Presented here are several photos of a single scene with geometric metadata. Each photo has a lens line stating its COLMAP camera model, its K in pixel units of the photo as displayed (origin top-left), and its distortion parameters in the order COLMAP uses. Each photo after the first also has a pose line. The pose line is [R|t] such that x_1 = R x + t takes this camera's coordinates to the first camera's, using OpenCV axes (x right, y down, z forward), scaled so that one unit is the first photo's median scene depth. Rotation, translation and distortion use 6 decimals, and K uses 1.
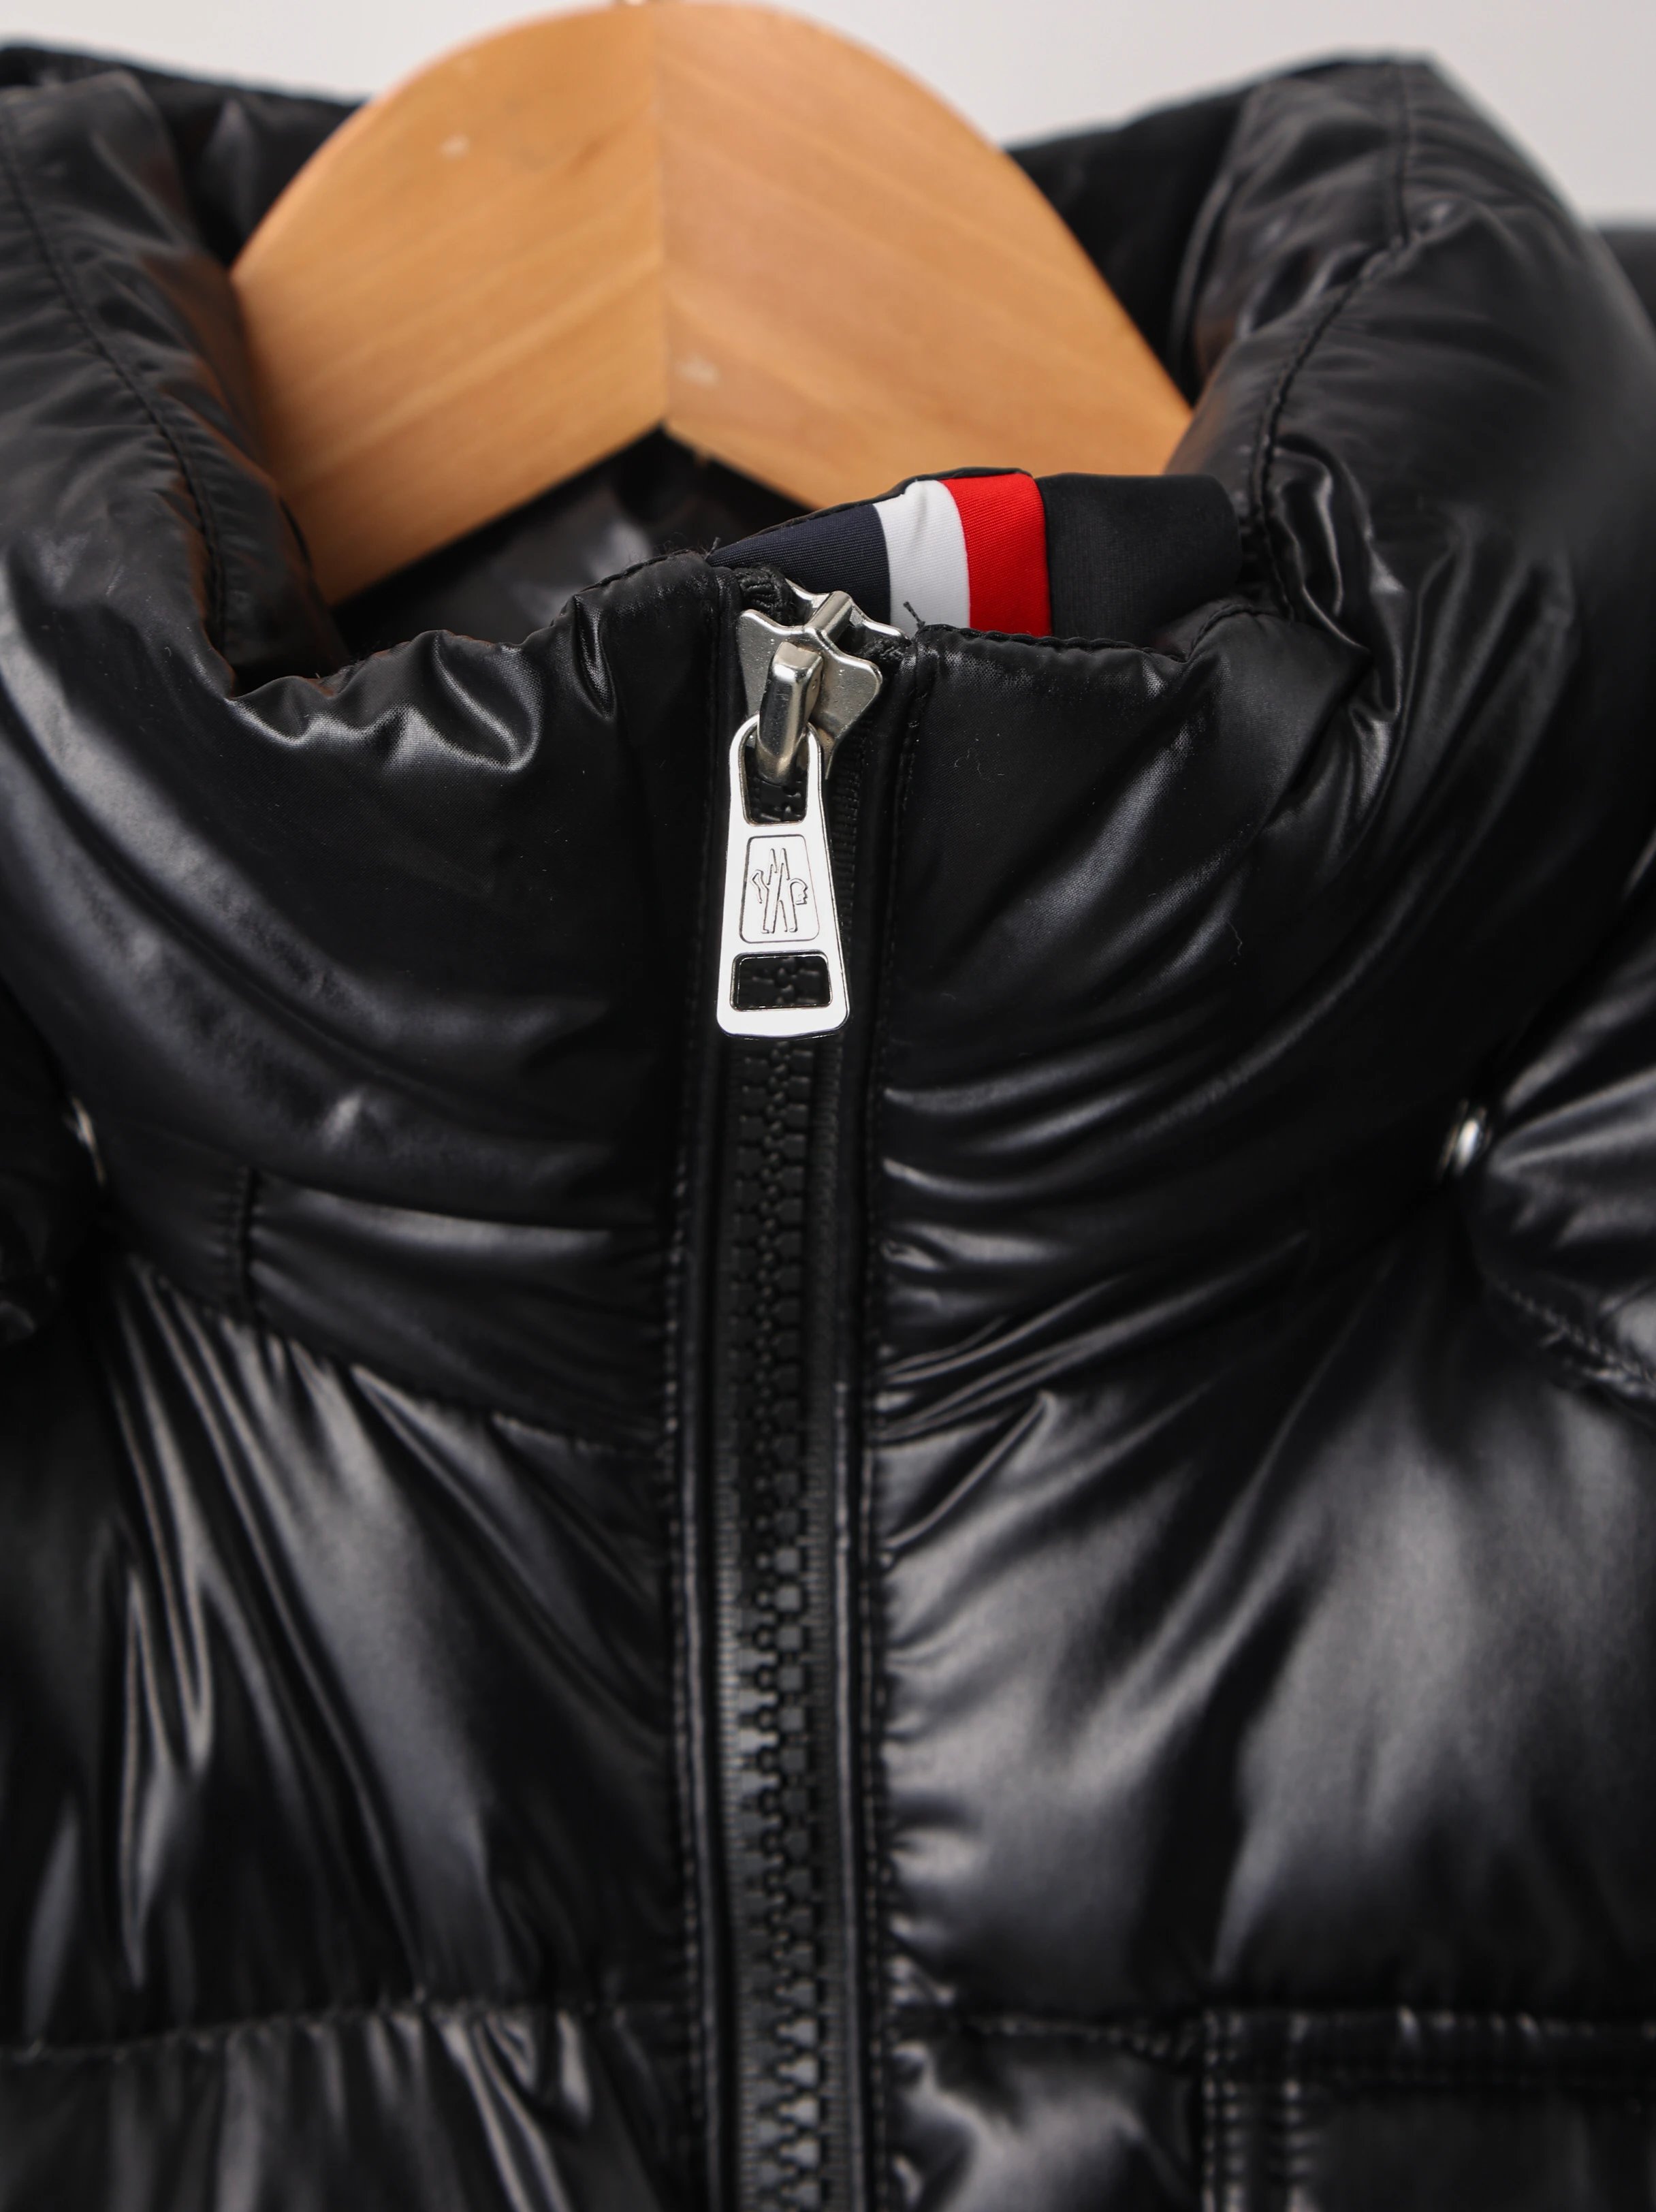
lens RADIAL K [[5441.9, 0, 828.0], [0, 5441.9, 1106.0], [0, 0, 1]] dist [0.167889, 0.056972]
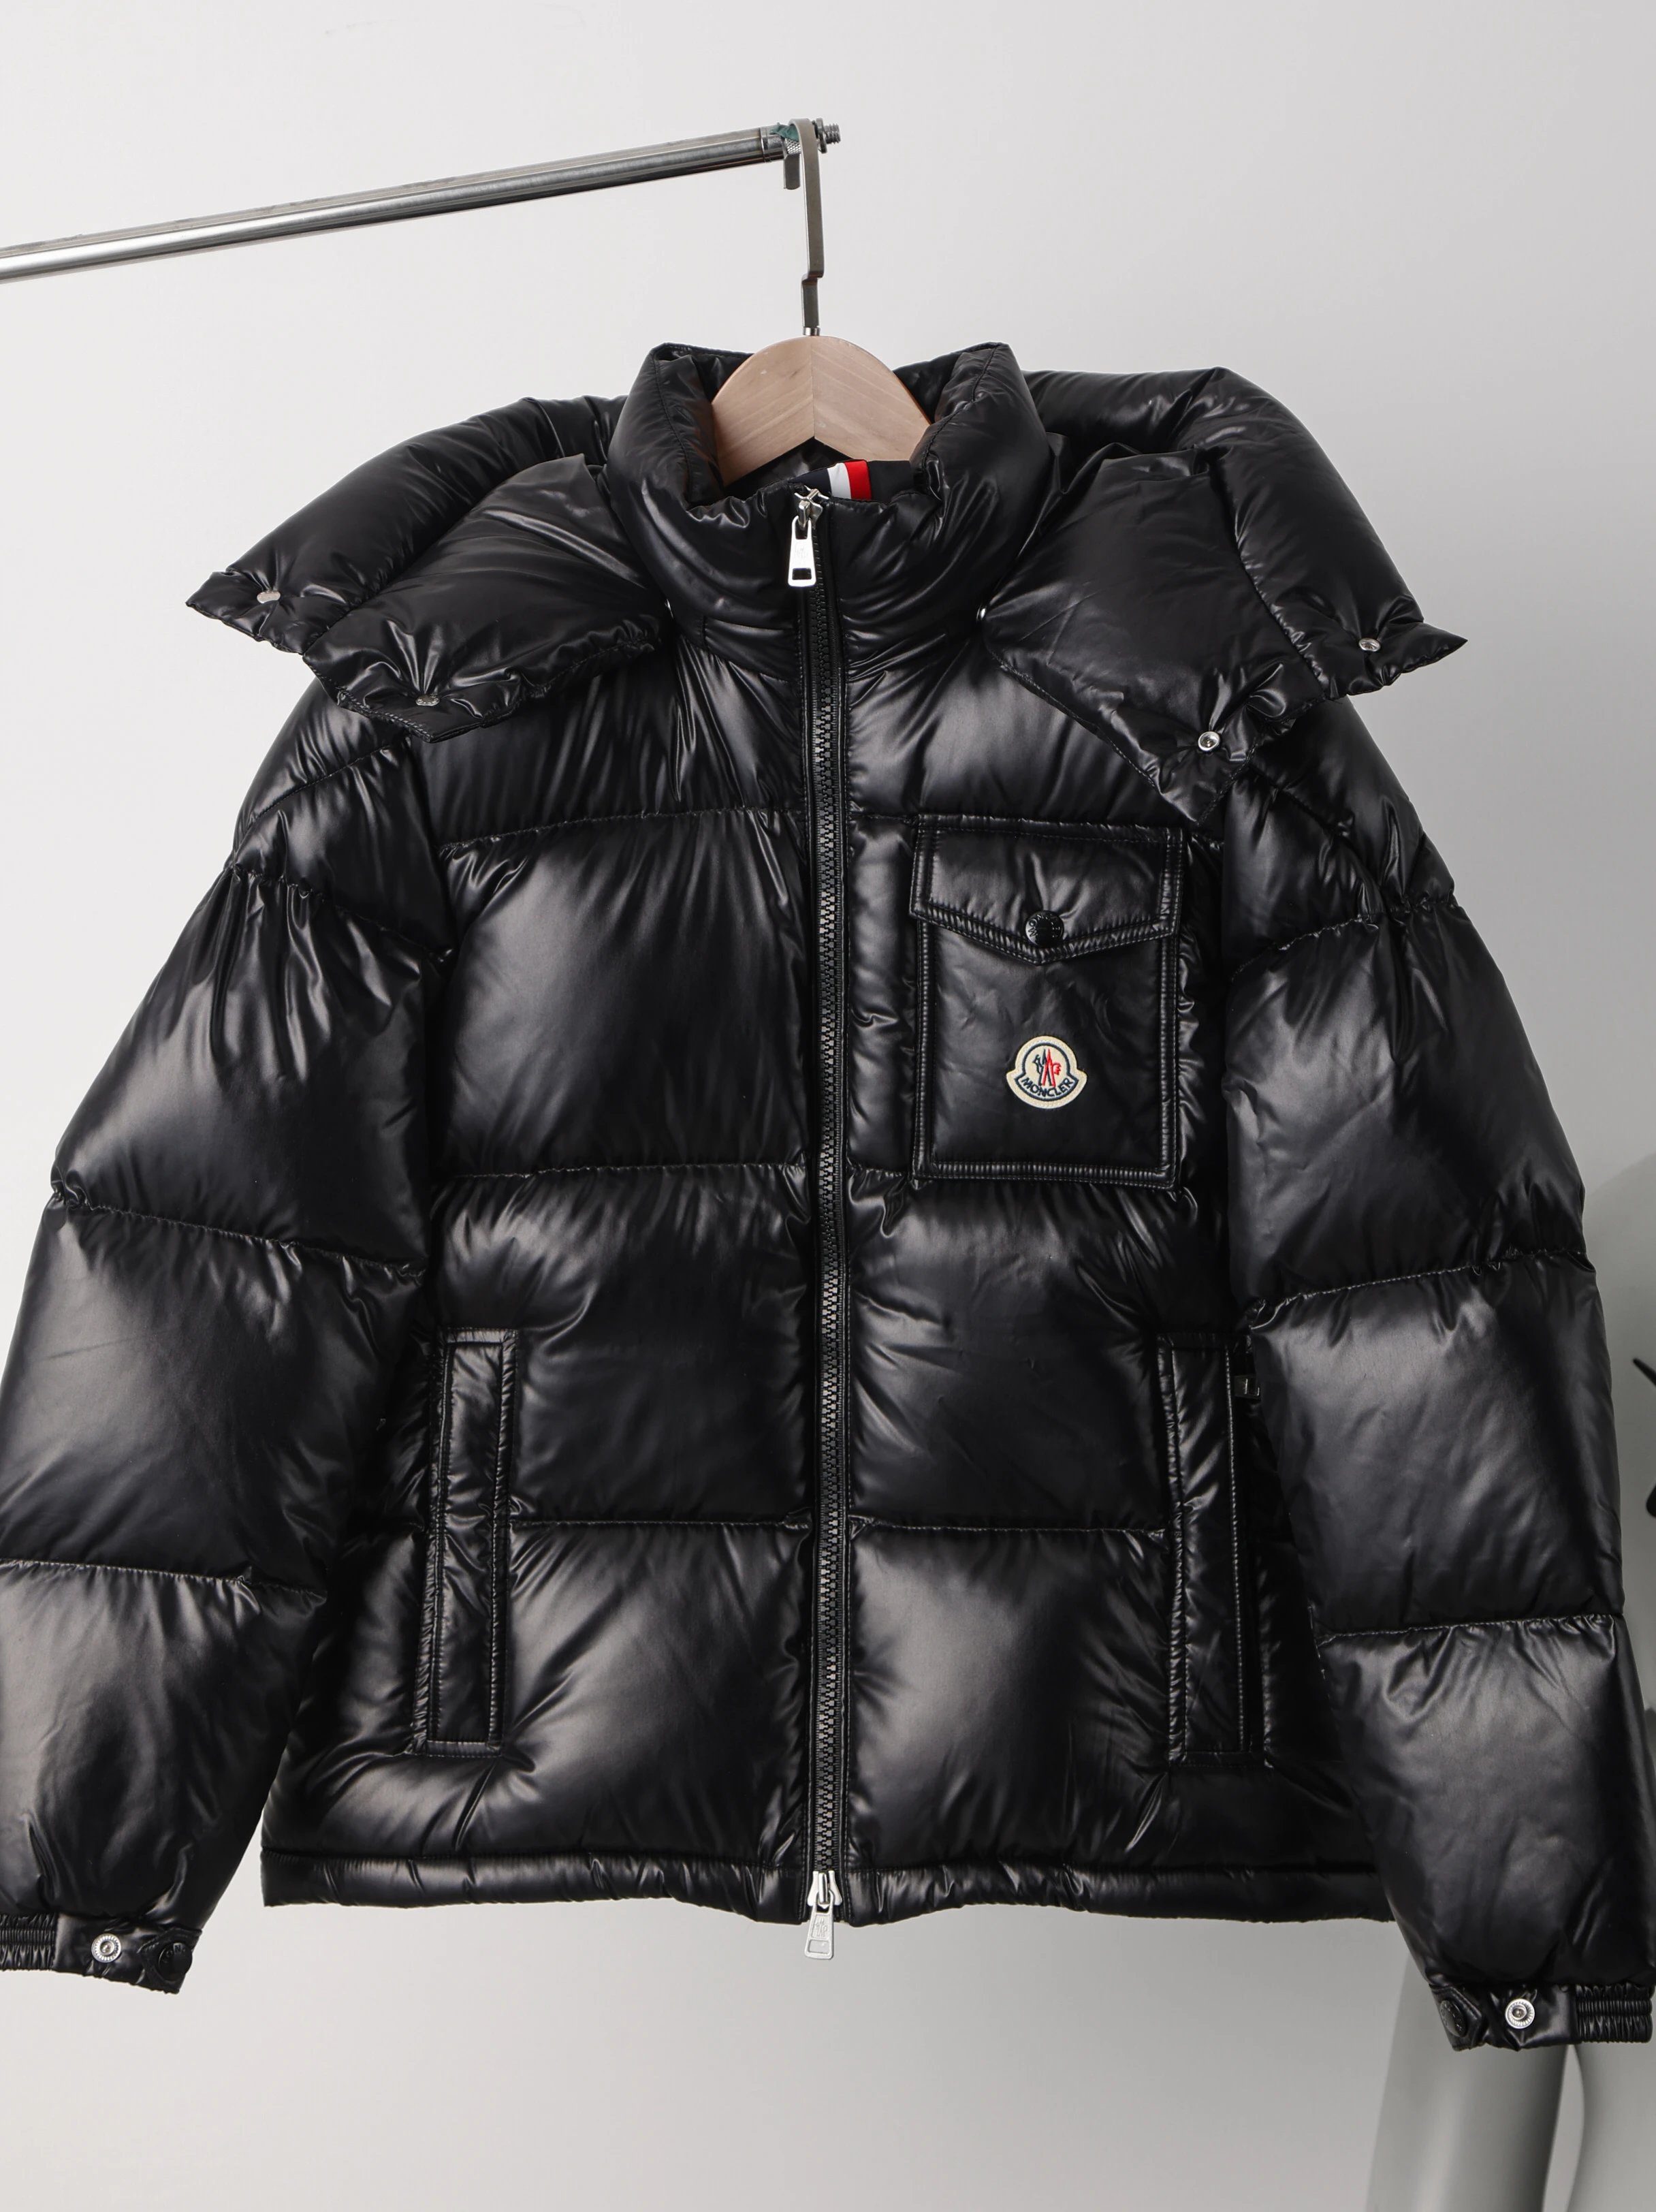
lens RADIAL K [[4064.1, 0, 831.4], [0, 4064.1, 945.9], [0, 0, 1]] dist [0.360453, -2.735270]
pose [[0.977400, 0.032636, -0.208864, 0.678355], [-0.016440, 0.996754, 0.078812, 0.016757], [0.210758, -0.073597, 0.974764, -2.165723]]
